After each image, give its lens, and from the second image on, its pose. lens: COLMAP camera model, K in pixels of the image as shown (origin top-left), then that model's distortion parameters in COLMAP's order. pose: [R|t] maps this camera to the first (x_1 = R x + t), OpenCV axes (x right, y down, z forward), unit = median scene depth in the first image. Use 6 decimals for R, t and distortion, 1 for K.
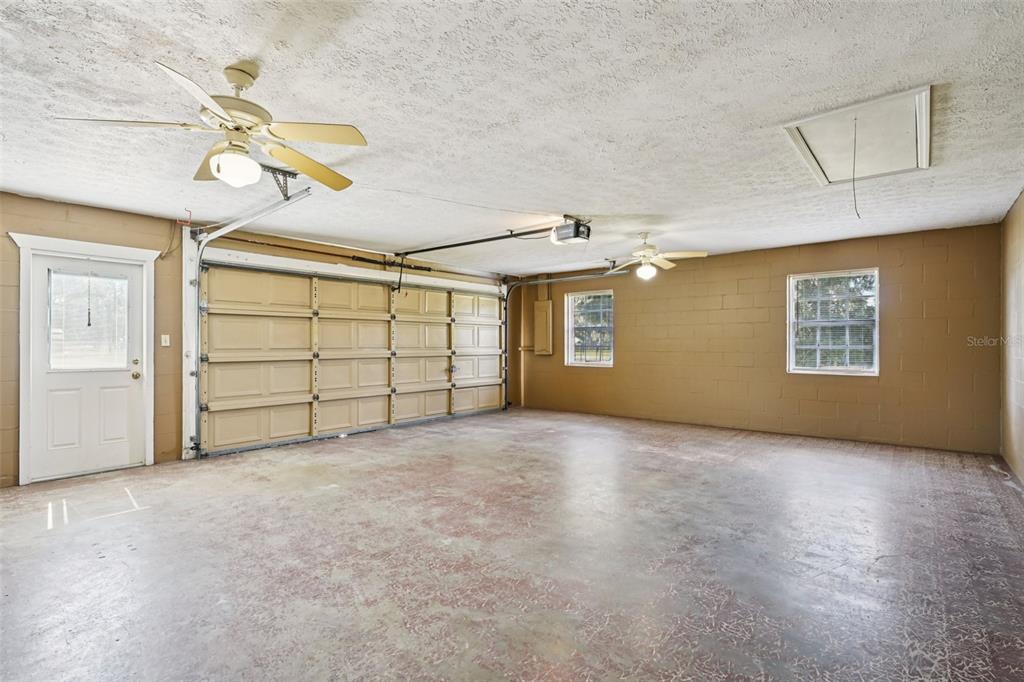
lens RADIAL K [[466.0, 0, 504.6], [0, 466.0, 340.5], [0, 0, 1]] dist [0.000879, -0.000098]
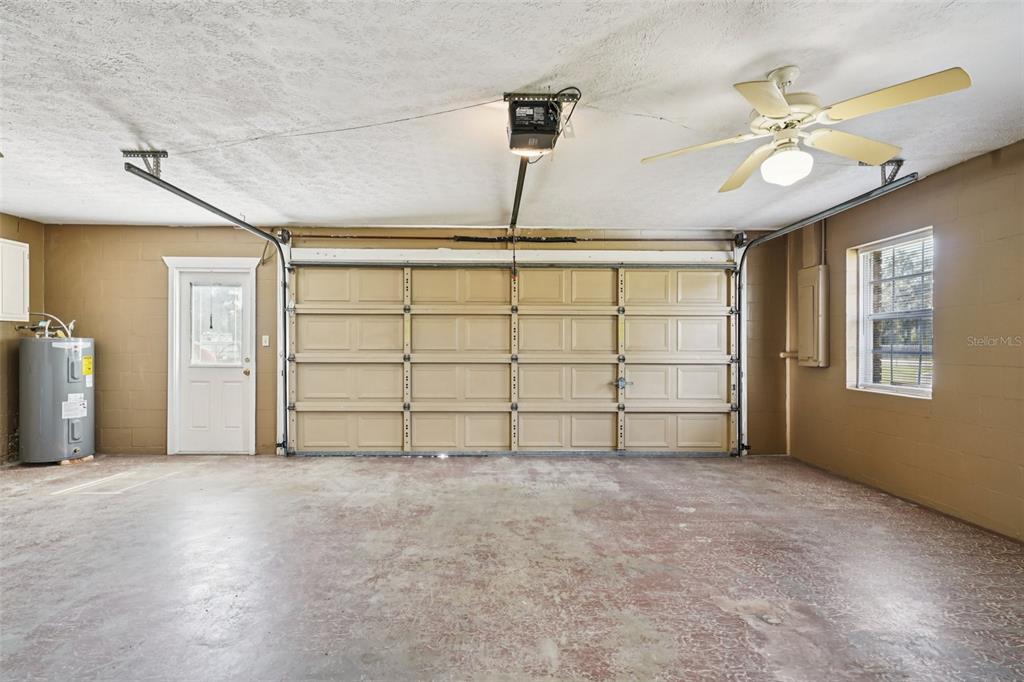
lens RADIAL K [[526.0, 0, 509.4], [0, 526.0, 343.2], [0, 0, 1]] dist [0.006003, 0.001595]
pose [[0.680315, 0.001194, -0.732919, 0.387573], [0.000827, 0.999997, 0.002396, 0.002212], [0.732919, -0.002236, 0.680312, 0.421726]]
